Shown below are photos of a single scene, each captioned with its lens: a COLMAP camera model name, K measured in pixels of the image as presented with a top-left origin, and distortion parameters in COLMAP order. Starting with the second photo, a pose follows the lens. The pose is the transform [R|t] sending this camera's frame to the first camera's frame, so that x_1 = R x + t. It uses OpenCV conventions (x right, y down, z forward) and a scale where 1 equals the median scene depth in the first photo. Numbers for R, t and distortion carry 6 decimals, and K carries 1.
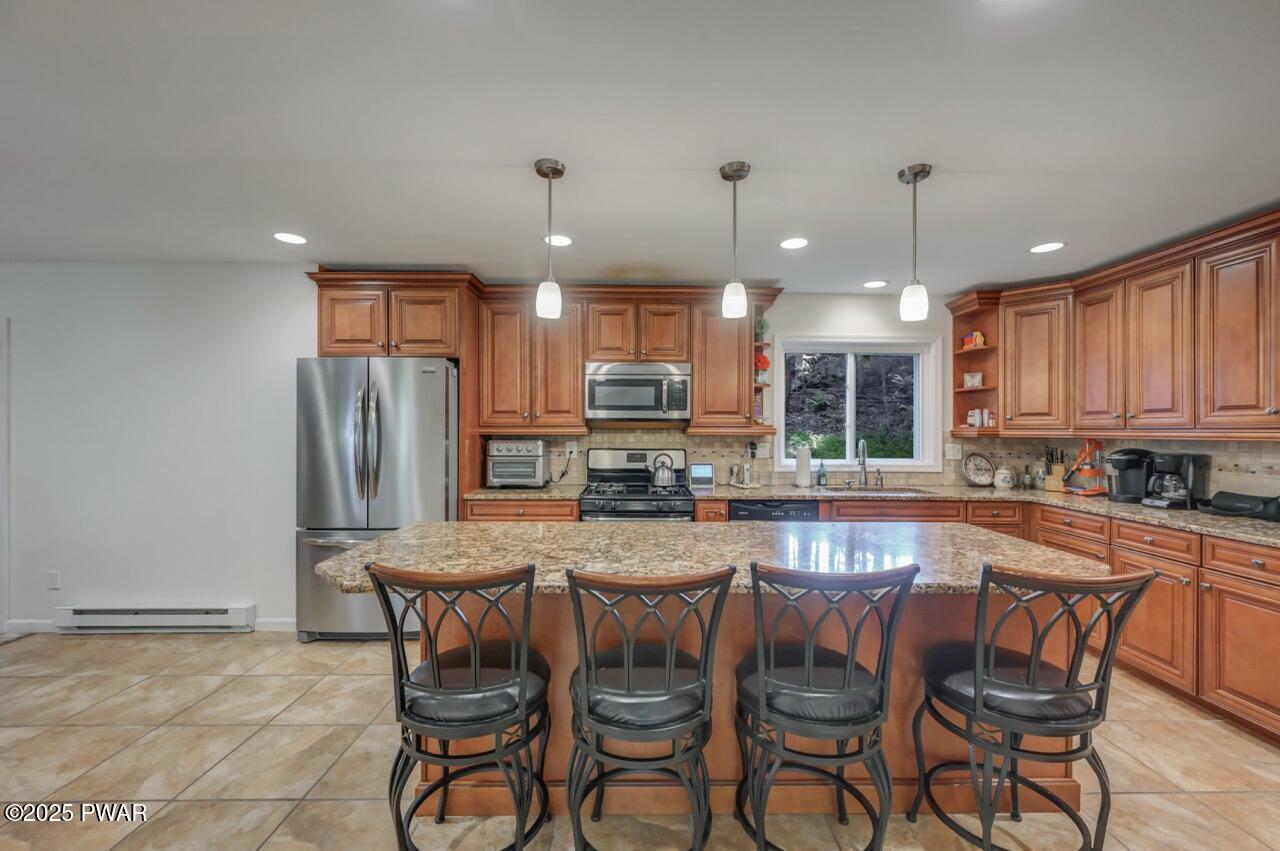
lens RADIAL K [[509.7, 0, 644.9], [0, 509.7, 429.6], [0, 0, 1]] dist [-0.001024, -0.000133]
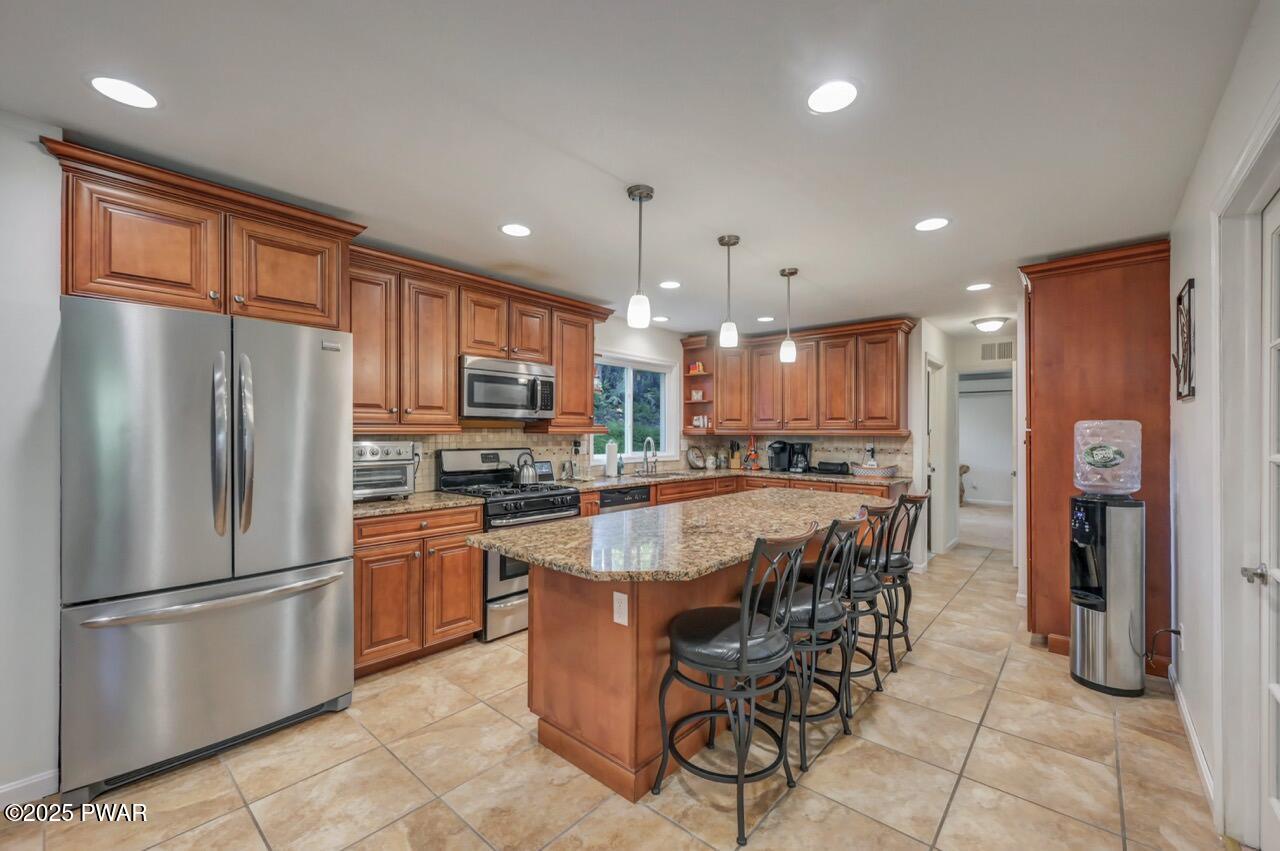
lens RADIAL K [[509.7, 0, 646.6], [0, 509.7, 429.2], [0, 0, 1]] dist [-0.001024, -0.000133]
pose [[0.677105, 0.003500, 0.735878, -0.530756], [-0.001496, 0.999993, -0.003379, 0.004039], [-0.735885, 0.001187, 0.677106, 0.133432]]
